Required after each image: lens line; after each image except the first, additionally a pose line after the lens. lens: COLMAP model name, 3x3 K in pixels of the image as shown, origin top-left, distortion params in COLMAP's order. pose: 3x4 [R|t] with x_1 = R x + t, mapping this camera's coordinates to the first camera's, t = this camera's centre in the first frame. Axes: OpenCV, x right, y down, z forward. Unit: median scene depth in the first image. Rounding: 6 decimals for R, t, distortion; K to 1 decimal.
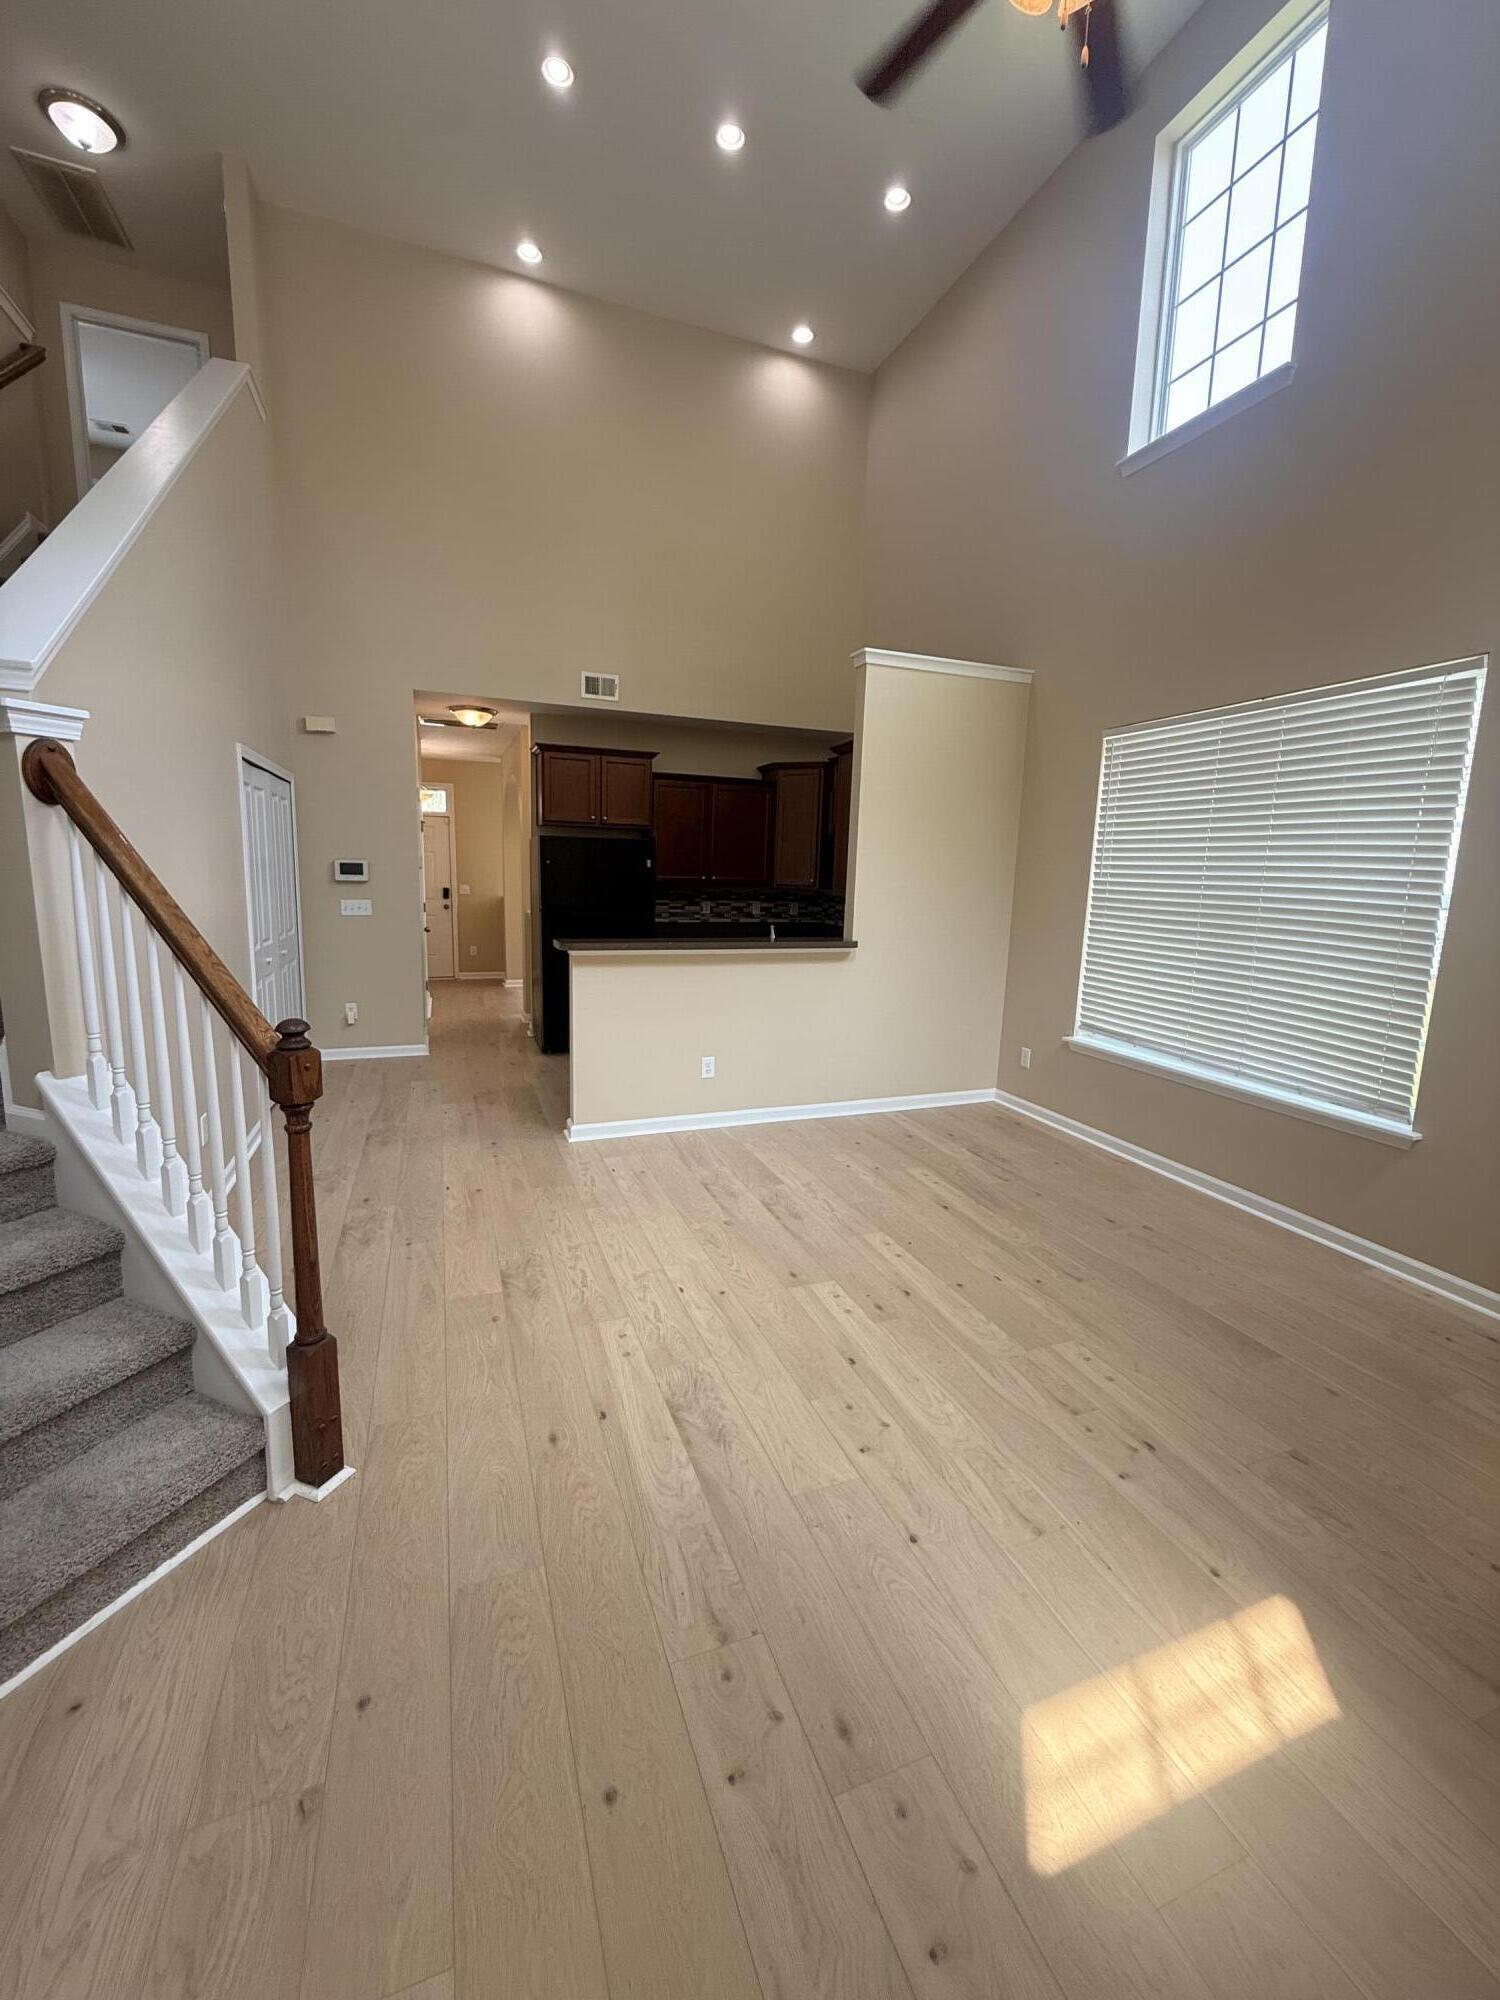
lens RADIAL K [[799.0, 0, 766.8], [0, 799.0, 992.9], [0, 0, 1]] dist [-0.000587, -0.000315]
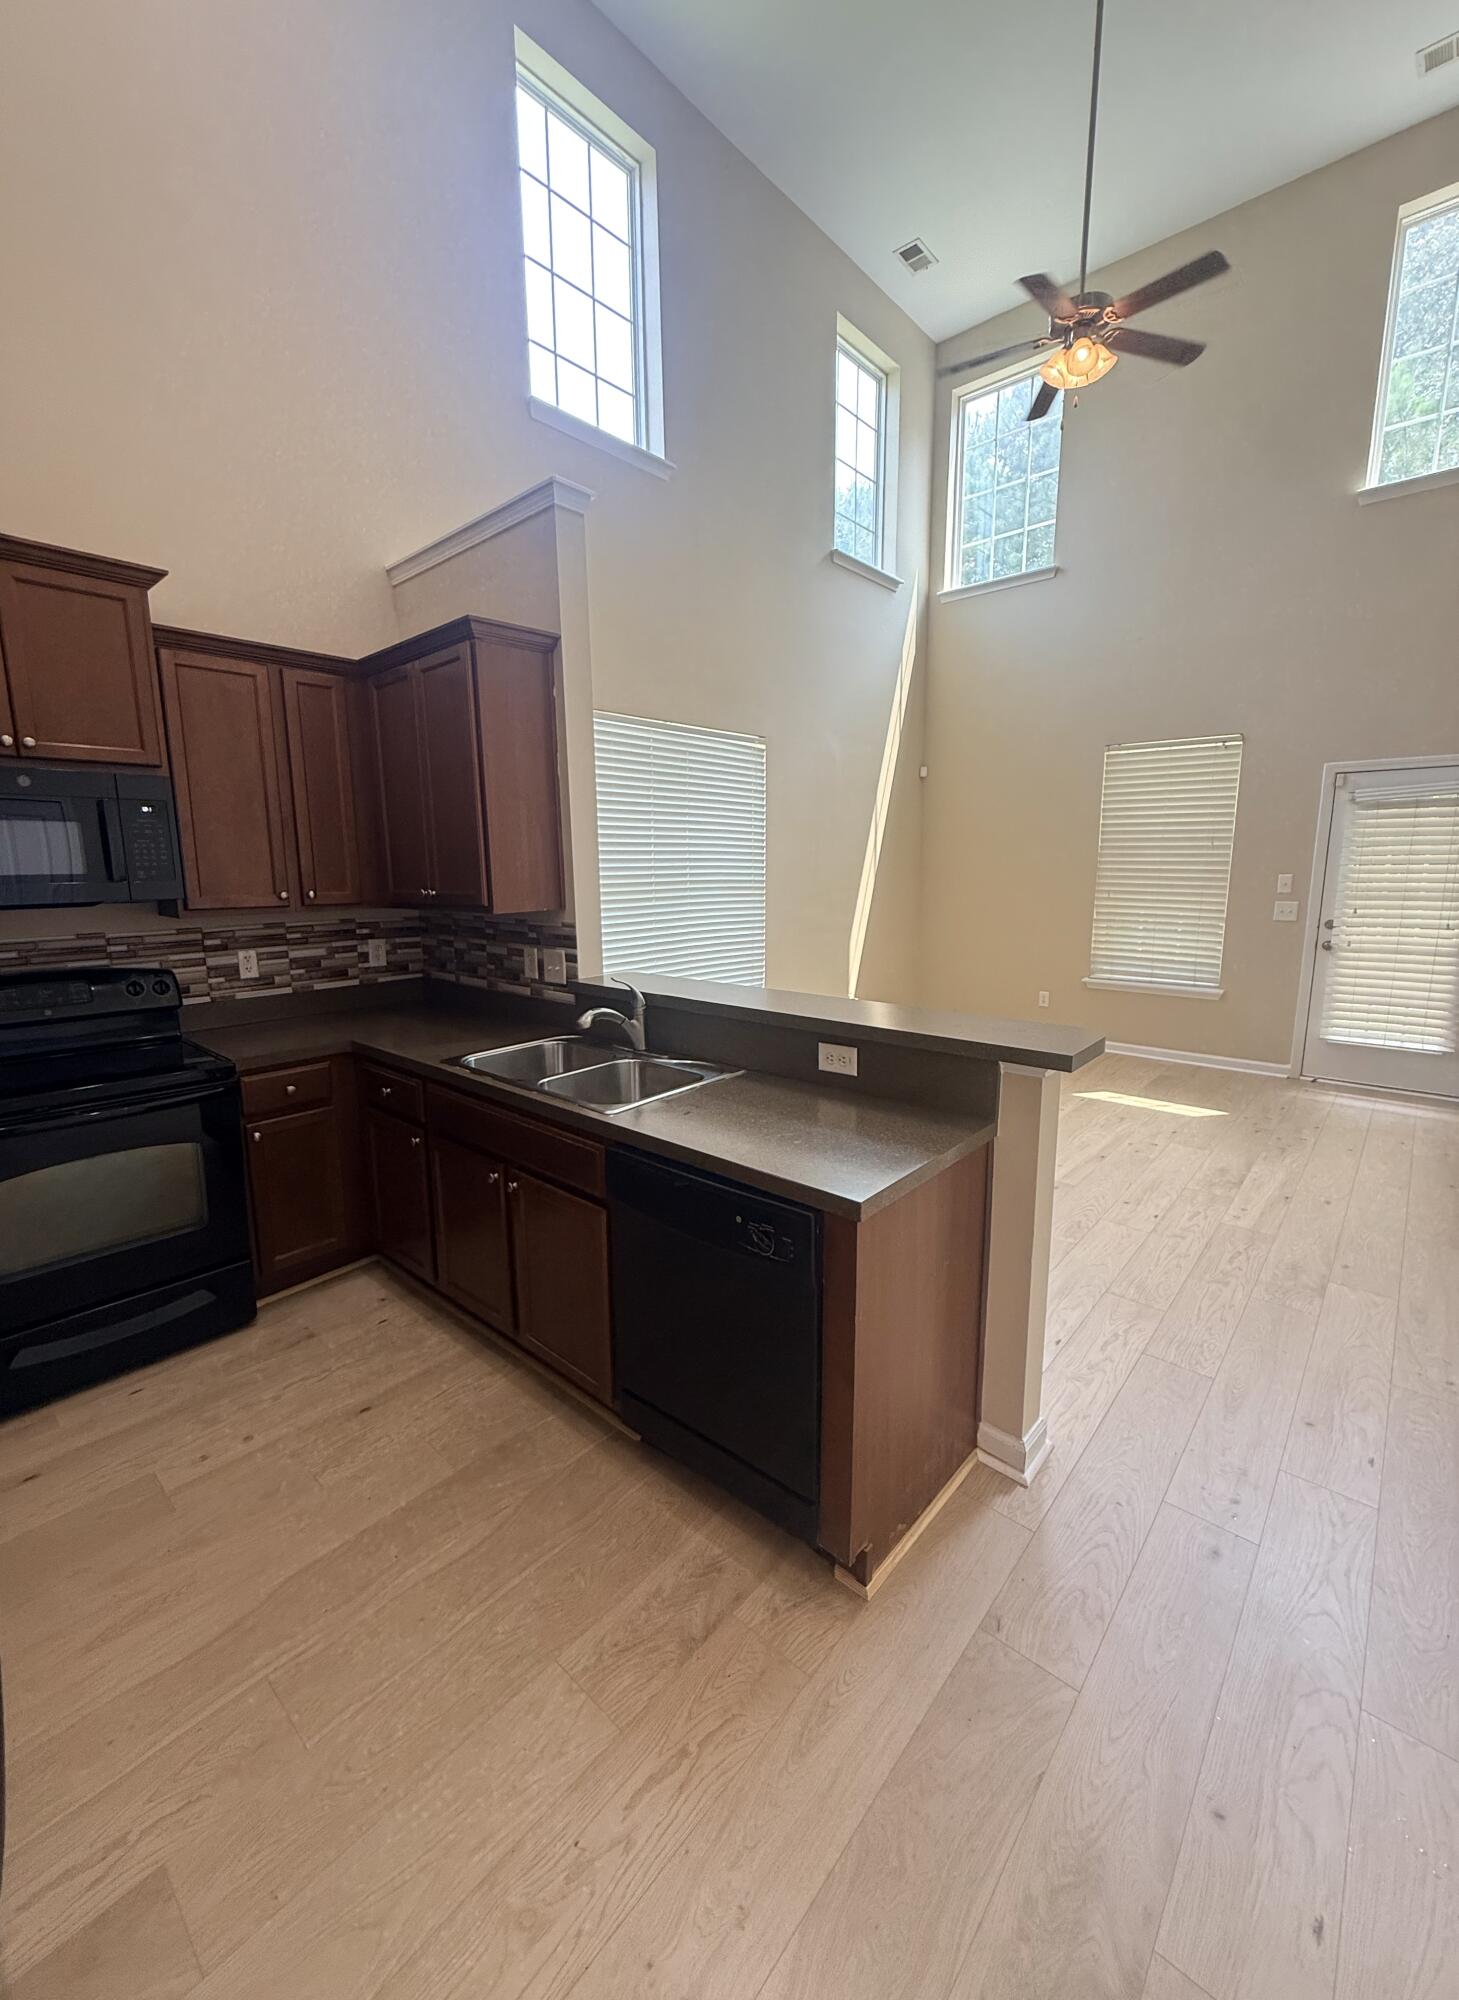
lens RADIAL K [[798.5, 0, 713.5], [0, 798.5, 991.0], [0, 0, 1]] dist [0.007148, 0.000114]
pose [[-0.437650, -0.165232, 0.883833, -0.681735], [0.137268, 0.959170, 0.247288, -0.276883], [-0.888606, 0.229547, -0.397100, 1.658630]]
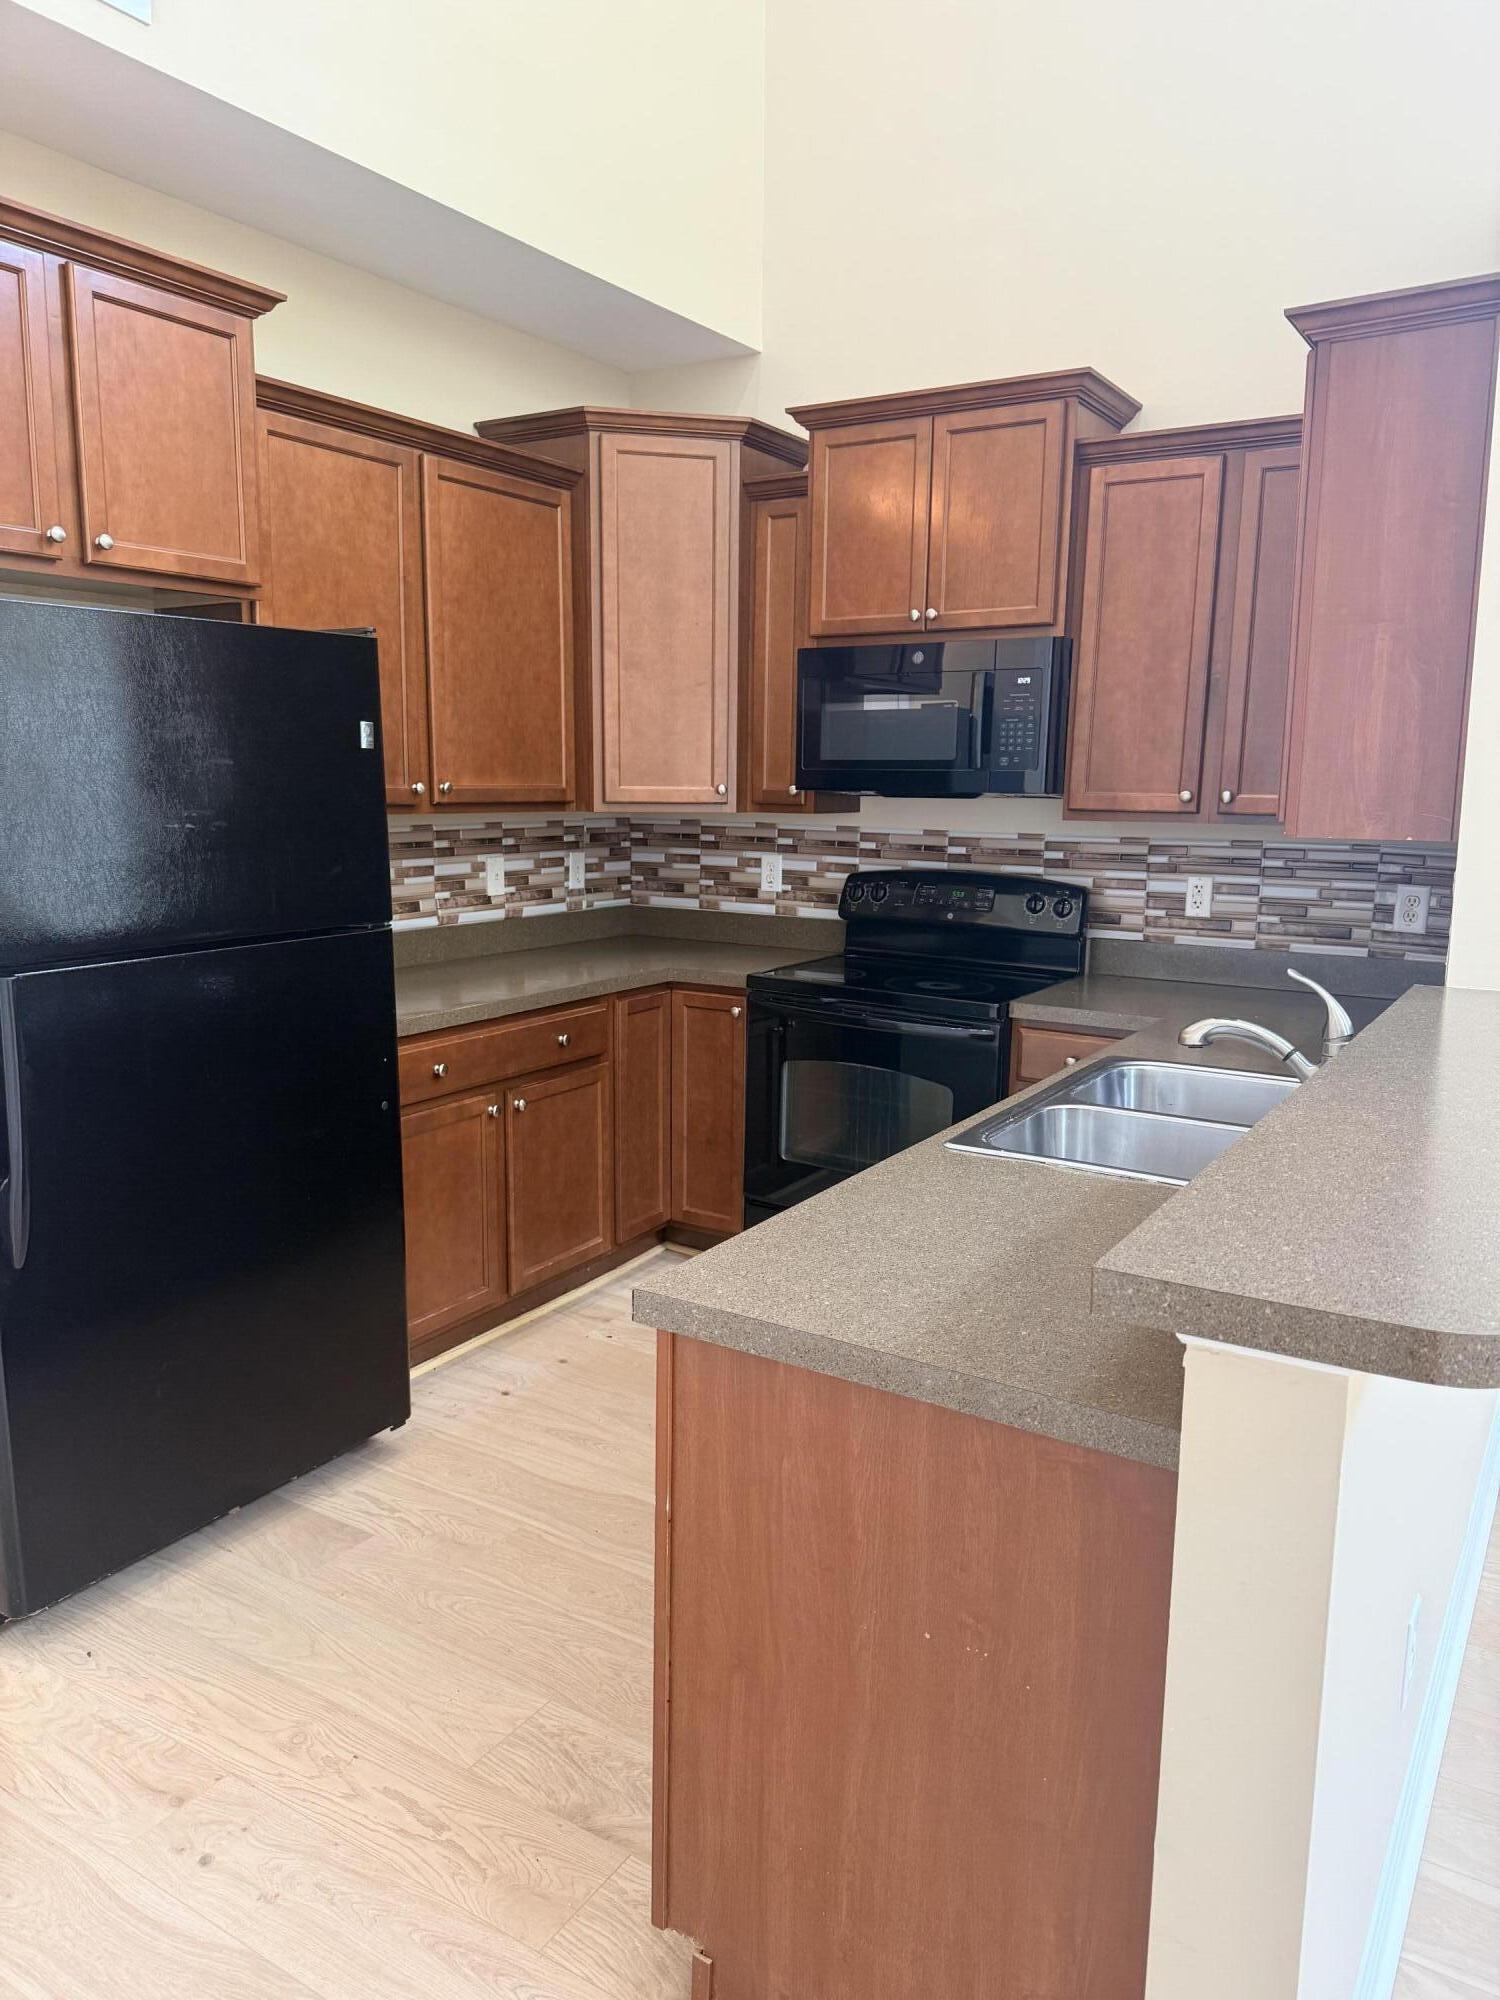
lens RADIAL K [[1413.6, 0, 751.1], [0, 1413.6, 1017.3], [0, 0, 1]] dist [0.009717, -0.000727]
pose [[0.806559, -0.124836, 0.577822, -0.570858], [0.106166, 0.992145, 0.066156, -0.164664], [-0.581542, 0.007987, 0.813477, 1.029321]]
